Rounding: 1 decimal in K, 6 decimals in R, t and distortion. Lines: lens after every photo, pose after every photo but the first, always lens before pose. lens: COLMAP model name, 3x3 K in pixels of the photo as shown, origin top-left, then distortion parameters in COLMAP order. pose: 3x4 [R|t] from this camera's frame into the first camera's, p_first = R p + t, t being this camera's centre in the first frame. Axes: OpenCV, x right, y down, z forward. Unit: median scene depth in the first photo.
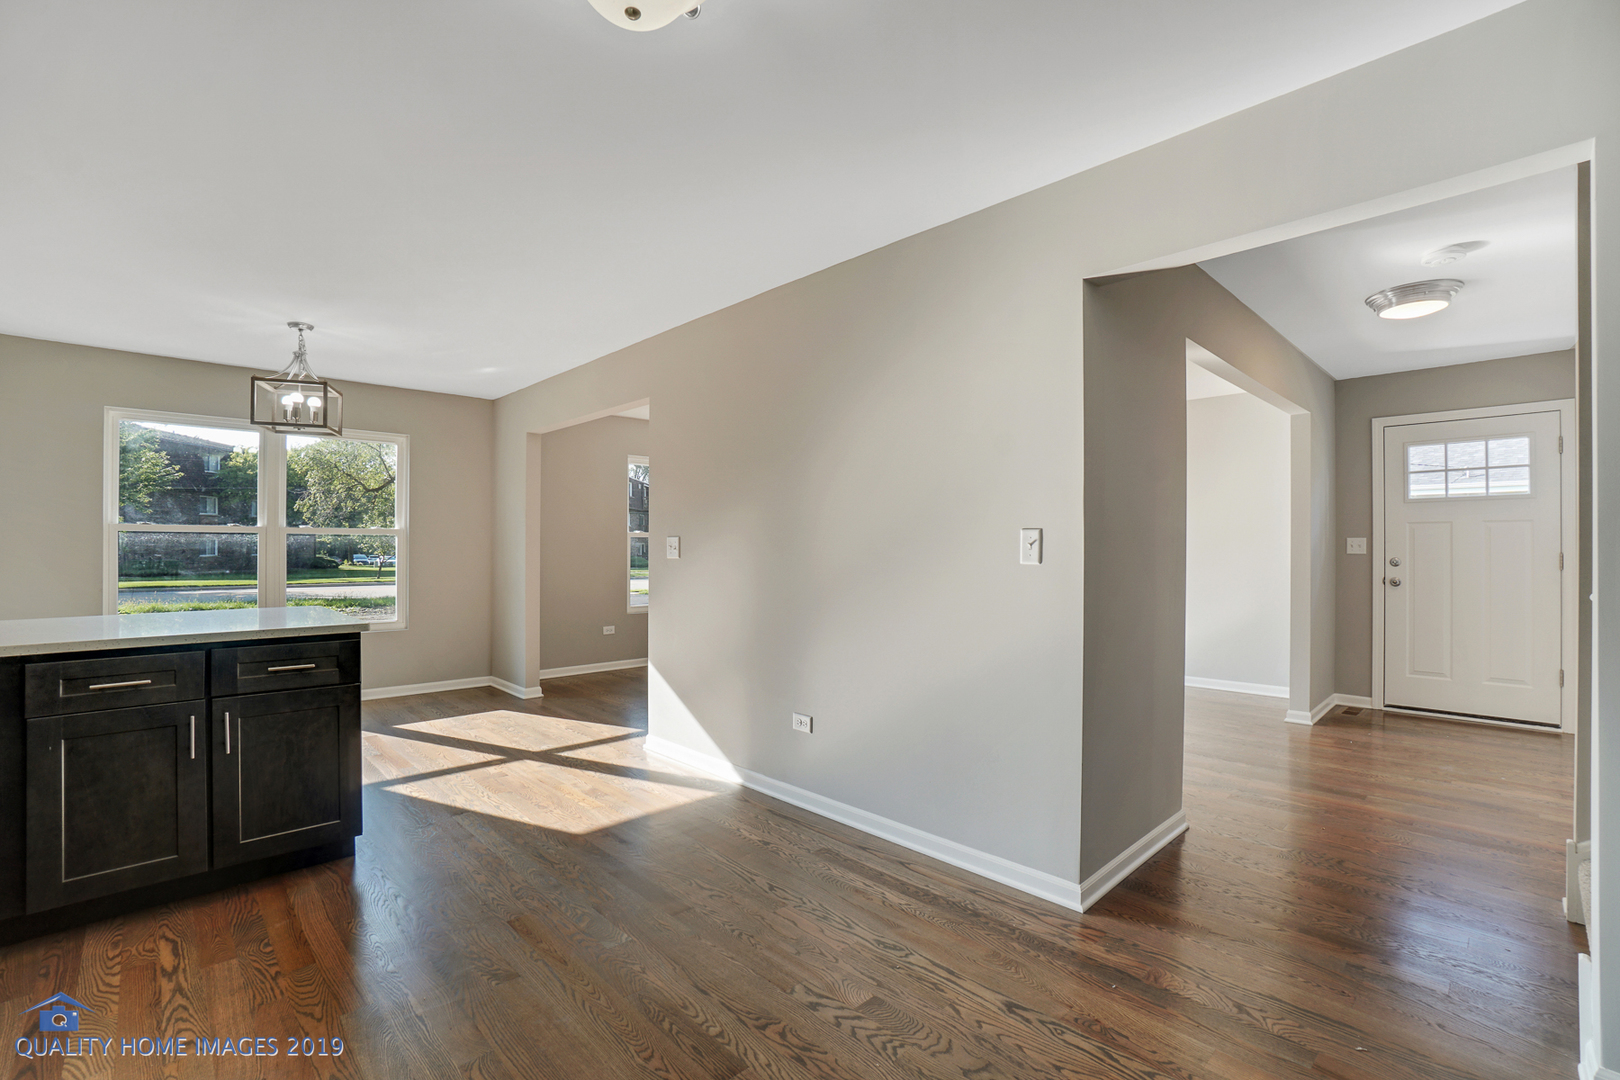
lens RADIAL K [[720.0, 0, 812.6], [0, 720.0, 546.5], [0, 0, 1]] dist [-0.061429, 0.023404]
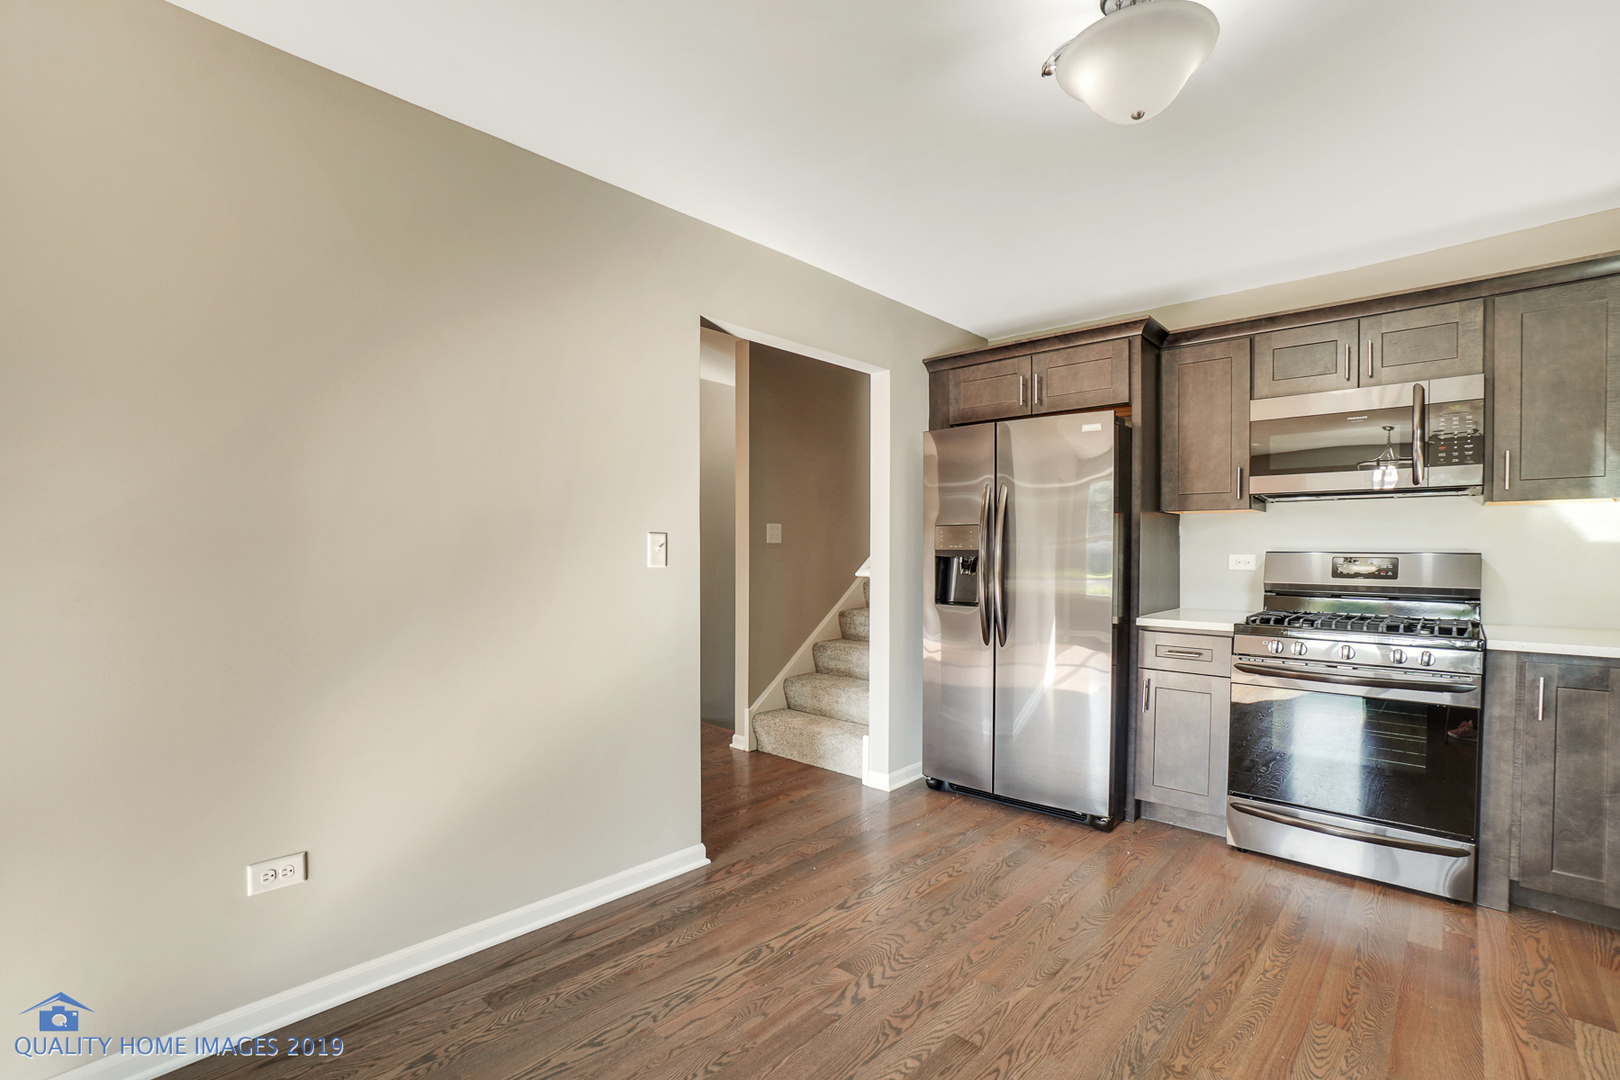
lens RADIAL K [[729.5, 0, 810.7], [0, 729.5, 559.1], [0, 0, 1]] dist [-0.064170, 0.023648]
pose [[-0.054812, -0.015232, 0.998380, -0.766147], [-0.004479, 0.999877, 0.015009, -0.003347], [-0.998487, -0.003649, -0.054874, 0.845959]]
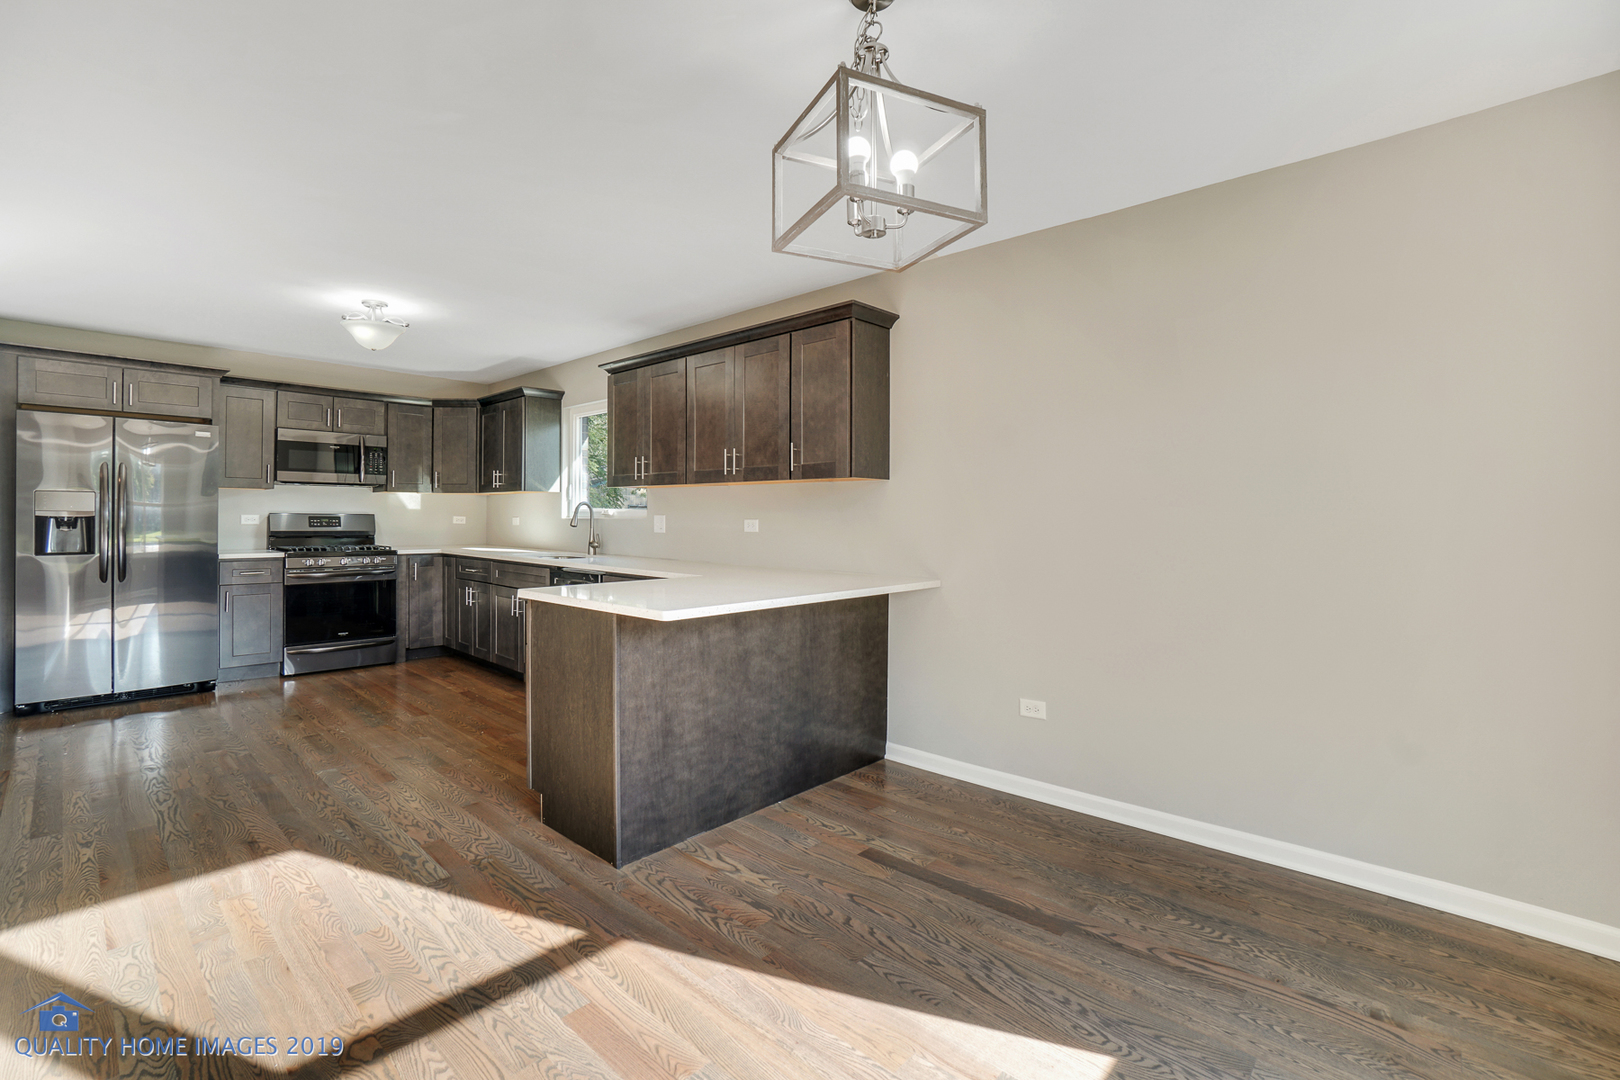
lens RADIAL K [[724.8, 0, 812.8], [0, 724.8, 517.8], [0, 0, 1]] dist [-0.058125, 0.022464]
pose [[-0.998315, -0.010529, -0.057061, -1.085946], [-0.010516, 0.999945, -0.000511, -0.003736], [0.057063, 0.000090, -0.998371, 2.268863]]
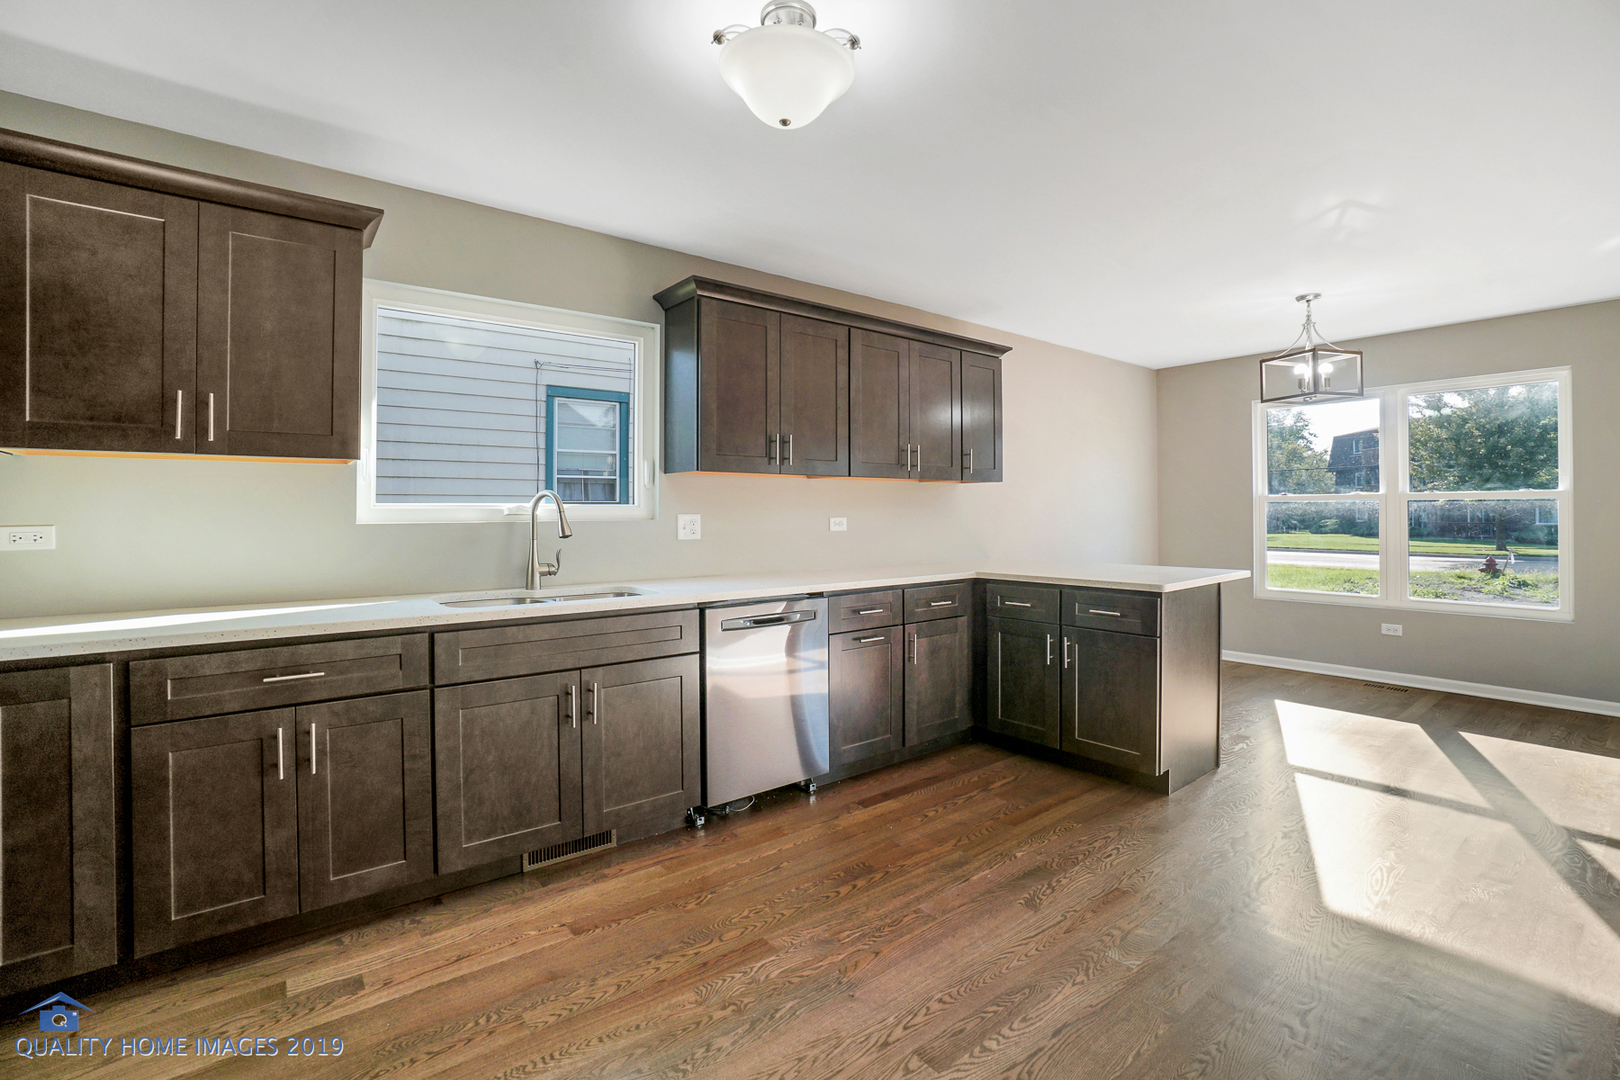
lens RADIAL K [[726.3, 0, 814.6], [0, 726.3, 500.3], [0, 0, 1]] dist [-0.063548, 0.022423]
pose [[-0.095546, -0.021755, -0.995187, 0.574179], [0.004926, 0.999739, -0.022327, -0.000095], [0.995413, -0.007035, -0.095414, 0.612611]]
